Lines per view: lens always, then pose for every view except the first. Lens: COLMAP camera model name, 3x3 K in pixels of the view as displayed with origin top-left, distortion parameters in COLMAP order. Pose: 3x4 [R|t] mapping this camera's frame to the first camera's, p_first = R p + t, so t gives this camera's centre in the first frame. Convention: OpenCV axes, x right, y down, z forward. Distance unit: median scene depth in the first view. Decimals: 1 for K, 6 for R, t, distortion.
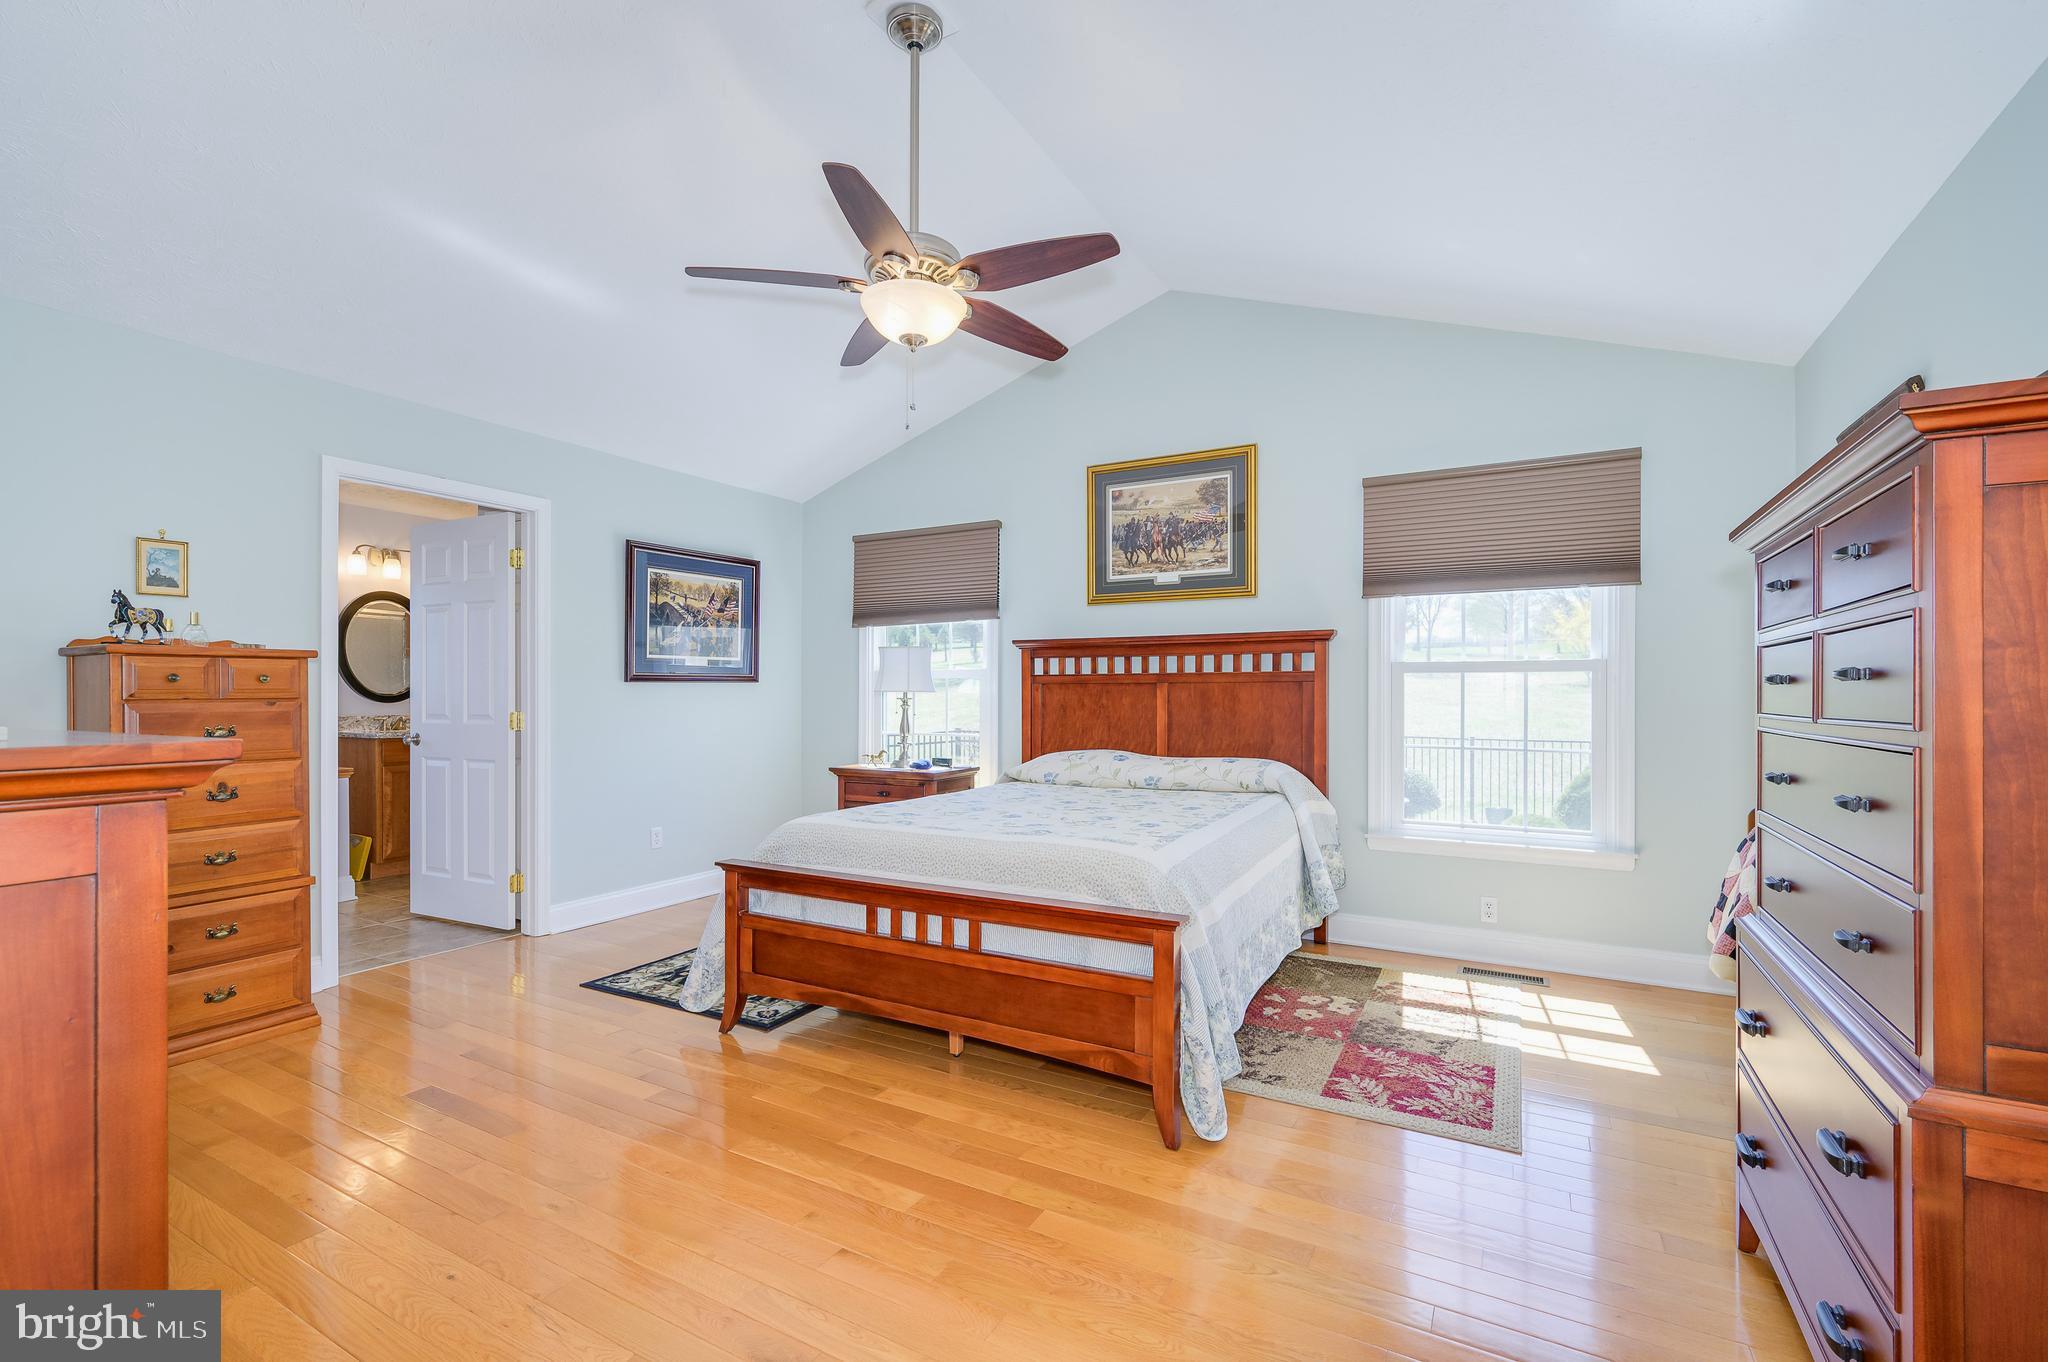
lens RADIAL K [[889.4, 0, 1027.7], [0, 889.4, 692.0], [0, 0, 1]] dist [0.000310, -0.000095]
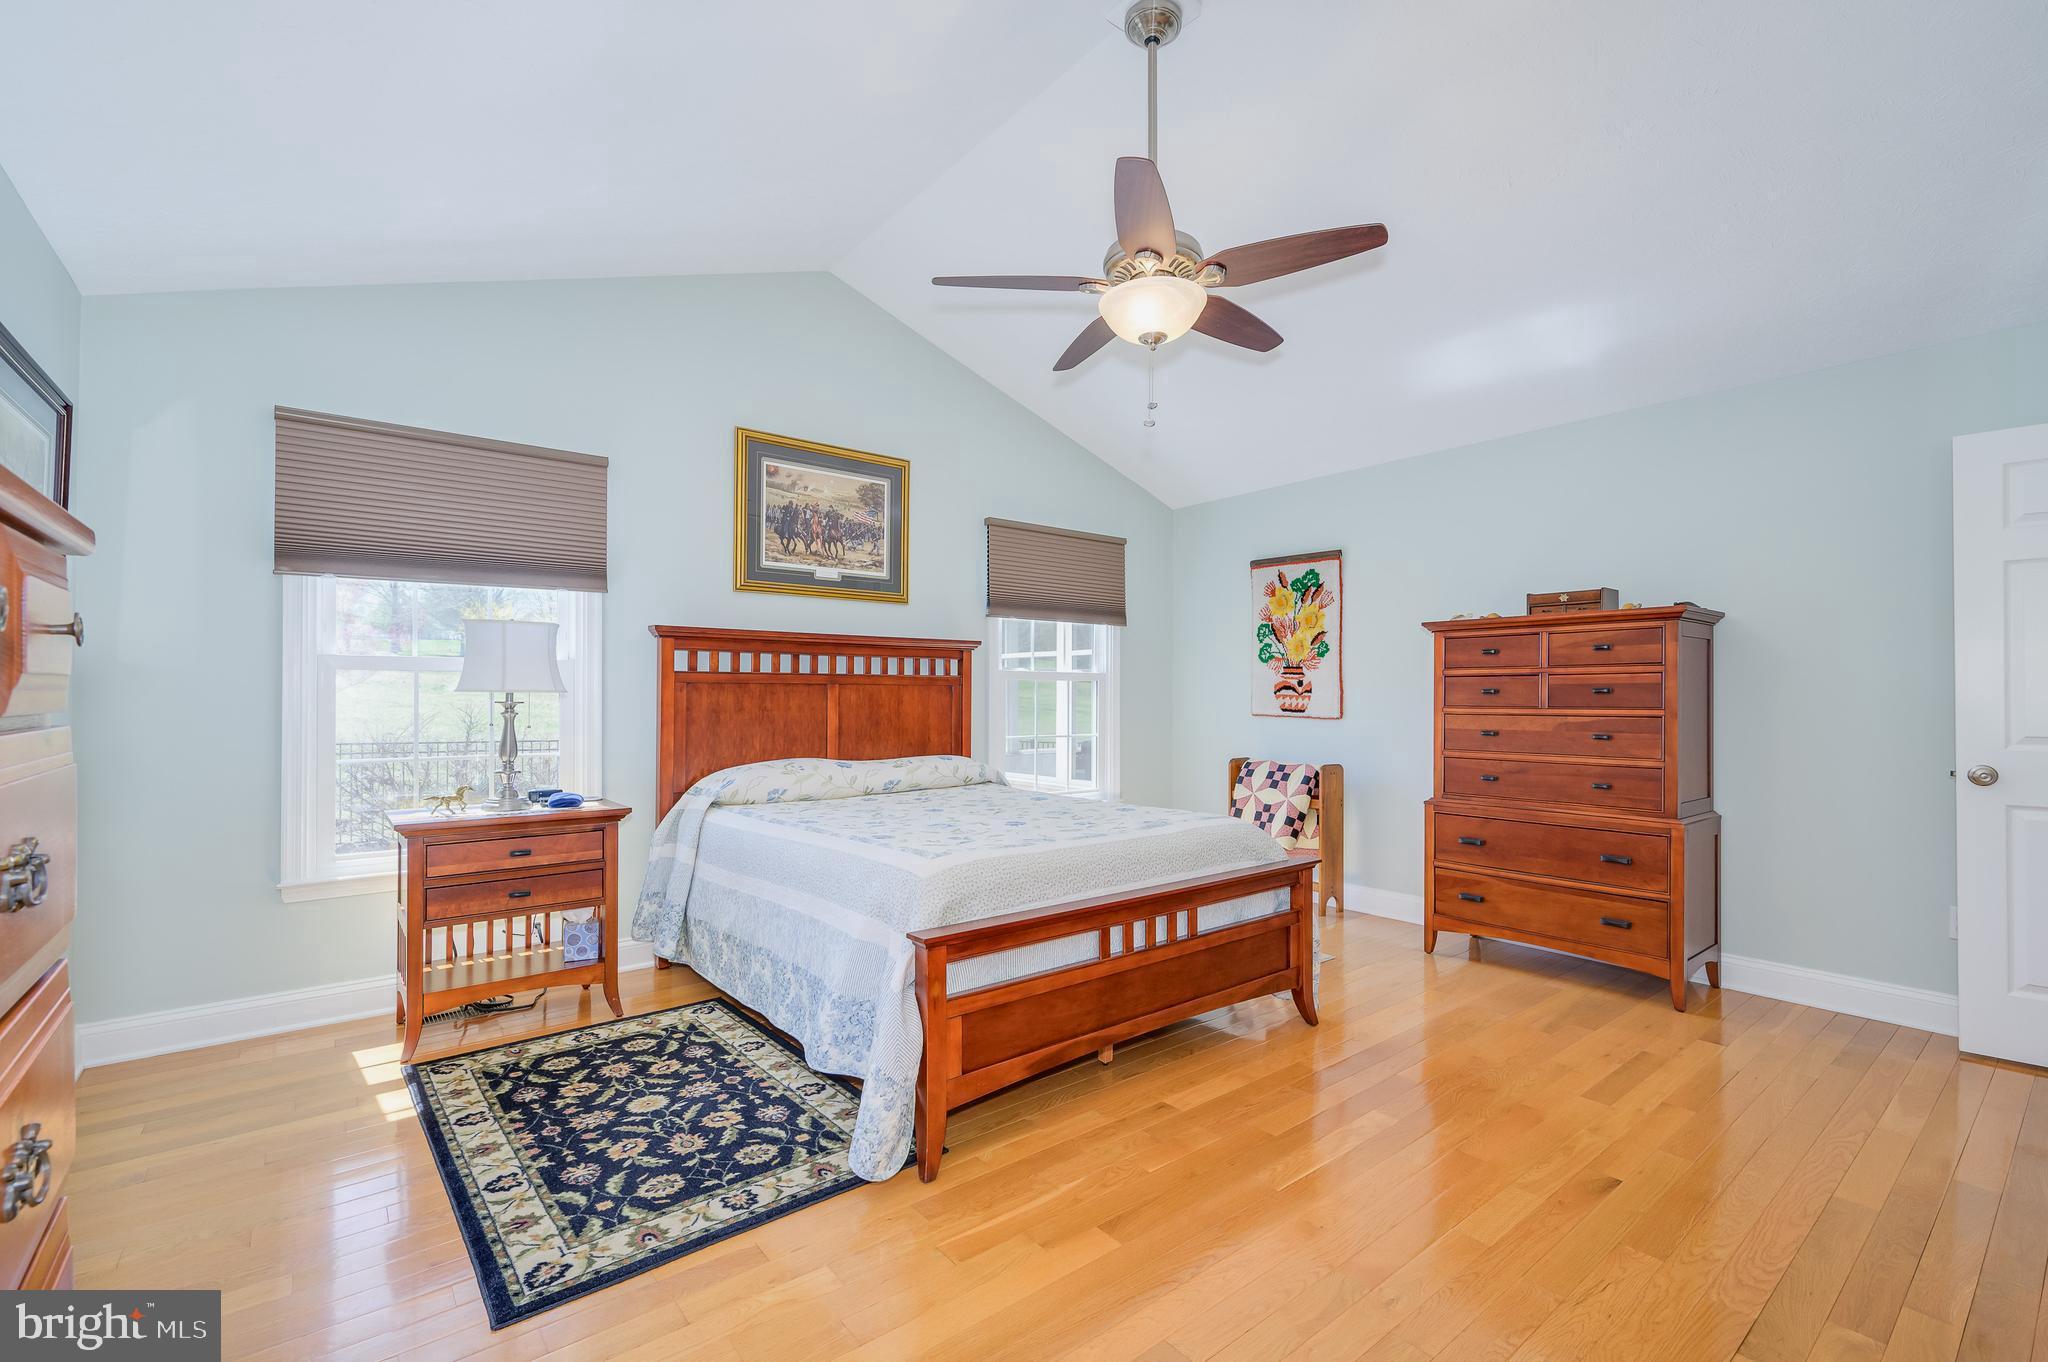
lens RADIAL K [[889.4, 0, 1027.7], [0, 889.4, 692.0], [0, 0, 1]] dist [0.000310, -0.000095]
pose [[0.377437, 0.005266, 0.926020, -0.651593], [-0.003642, 0.999985, -0.004202, 0.001409], [-0.926028, -0.001786, 0.377450, 0.451584]]
